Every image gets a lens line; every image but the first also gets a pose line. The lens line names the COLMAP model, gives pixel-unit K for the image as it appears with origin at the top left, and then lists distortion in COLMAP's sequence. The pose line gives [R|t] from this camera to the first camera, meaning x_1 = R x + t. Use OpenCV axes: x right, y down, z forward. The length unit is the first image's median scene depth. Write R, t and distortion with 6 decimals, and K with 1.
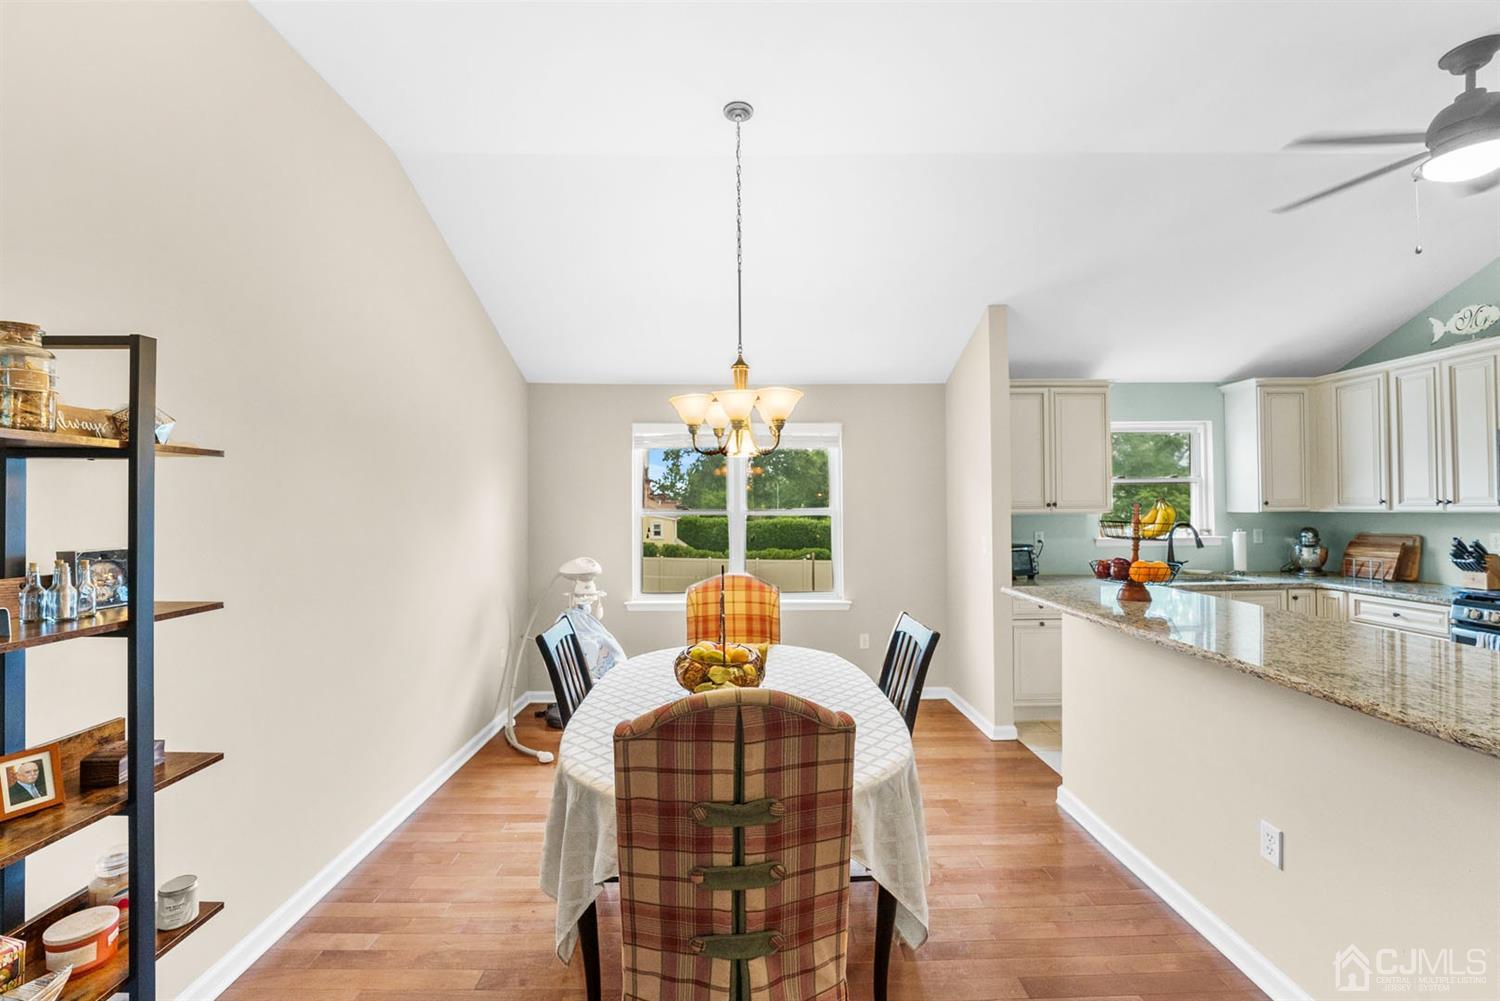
lens RADIAL K [[616.5, 0, 751.2], [0, 616.5, 500.3], [0, 0, 1]] dist [-0.009864, -0.000316]
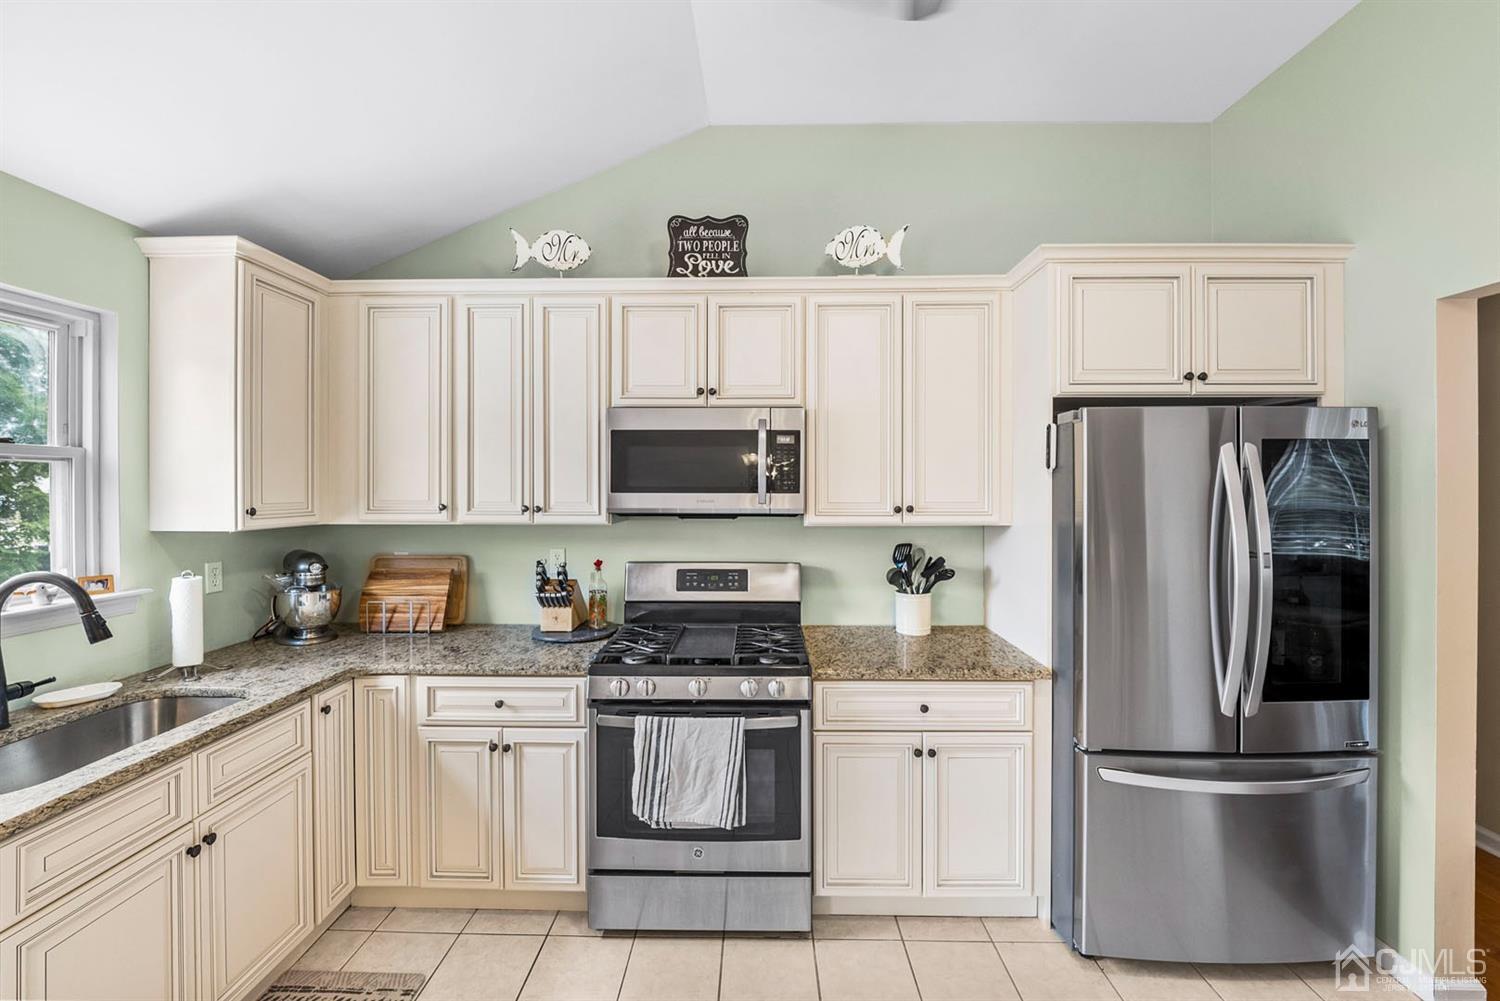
lens RADIAL K [[623.2, 0, 748.0], [0, 623.2, 489.4], [0, 0, 1]] dist [-0.010166, -0.000317]
pose [[0.041084, 0.006629, 0.999134, 0.479148], [-0.011381, 0.999916, -0.006167, -0.017547], [-0.999091, -0.011117, 0.041156, 0.752640]]
